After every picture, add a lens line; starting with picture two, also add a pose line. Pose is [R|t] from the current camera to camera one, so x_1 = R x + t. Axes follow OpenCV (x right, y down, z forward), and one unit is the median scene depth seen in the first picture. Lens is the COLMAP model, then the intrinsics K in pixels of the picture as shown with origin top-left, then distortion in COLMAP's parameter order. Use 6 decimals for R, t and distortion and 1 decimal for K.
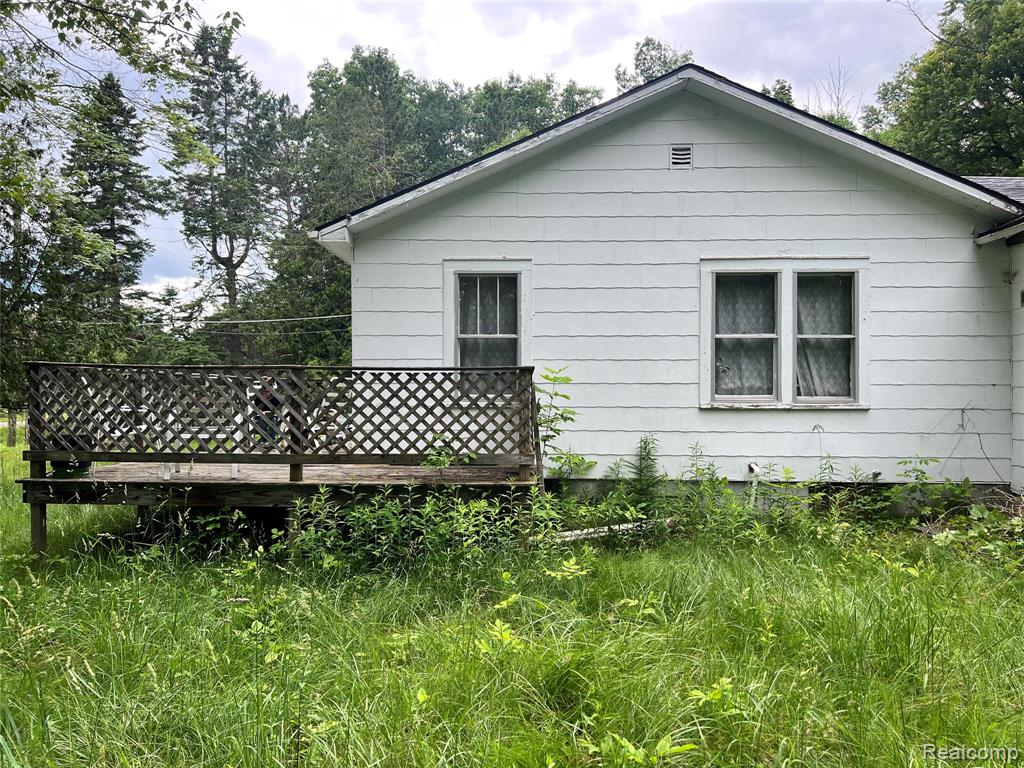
lens RADIAL K [[765.2, 0, 516.3], [0, 765.2, 387.9], [0, 0, 1]] dist [0.057643, -0.077319]
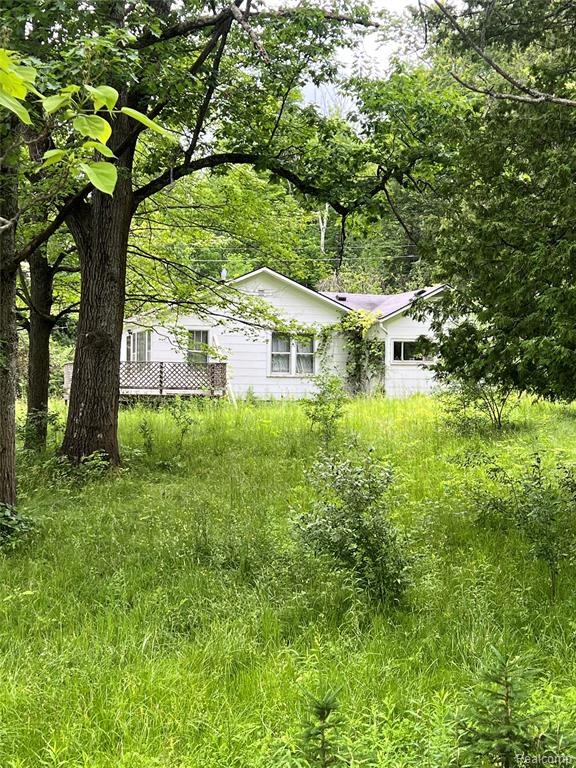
lens RADIAL K [[1208.5, 0, 288.0], [0, 1208.5, 384.0], [0, 0, 1]] dist [0.007224, 0.000000]
pose [[0.950698, 0.006417, 0.310052, -1.197463], [-0.010663, 0.999871, 0.012001, -0.001459], [-0.309936, -0.014715, 0.950644, -3.680600]]
